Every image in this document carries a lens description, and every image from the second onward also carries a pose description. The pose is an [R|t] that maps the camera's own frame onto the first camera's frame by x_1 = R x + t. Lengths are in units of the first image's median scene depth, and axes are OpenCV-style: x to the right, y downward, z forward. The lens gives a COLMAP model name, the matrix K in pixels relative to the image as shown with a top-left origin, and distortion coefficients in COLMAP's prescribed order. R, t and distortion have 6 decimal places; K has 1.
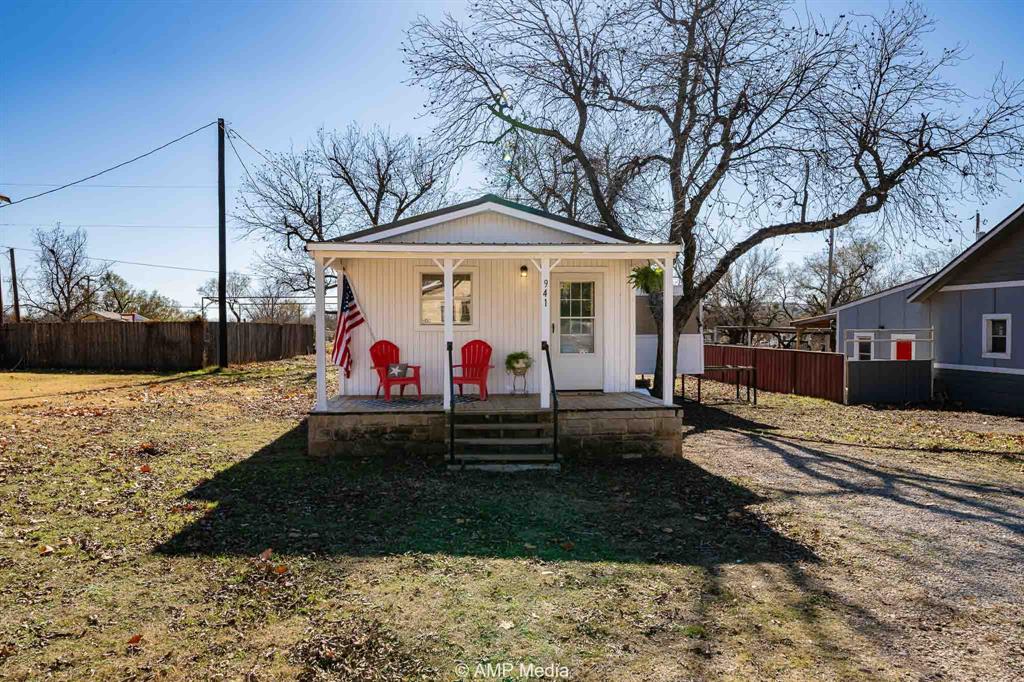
lens RADIAL K [[680.9, 0, 512.3], [0, 680.9, 339.5], [0, 0, 1]] dist [-0.000334, 0.000086]
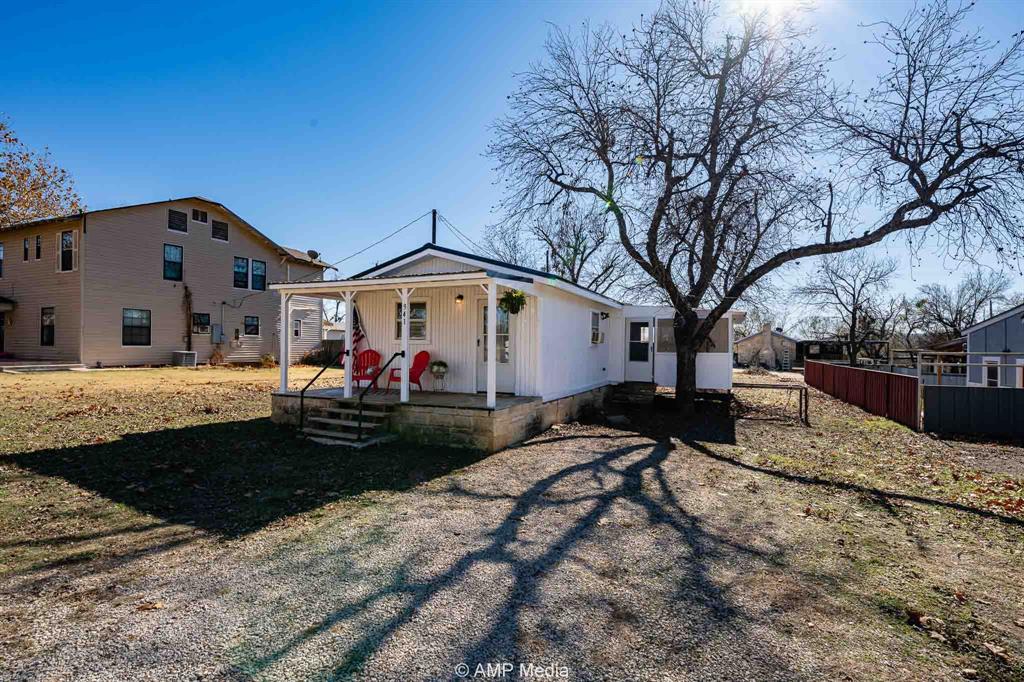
lens RADIAL K [[492.9, 0, 511.5], [0, 492.9, 344.0], [0, 0, 1]] dist [0.001363, 0.000053]
pose [[0.874881, 0.010818, -0.484217, 0.578527], [-0.023362, 0.999529, -0.019880, 0.002837], [0.483774, 0.028705, 0.874722, 0.223915]]
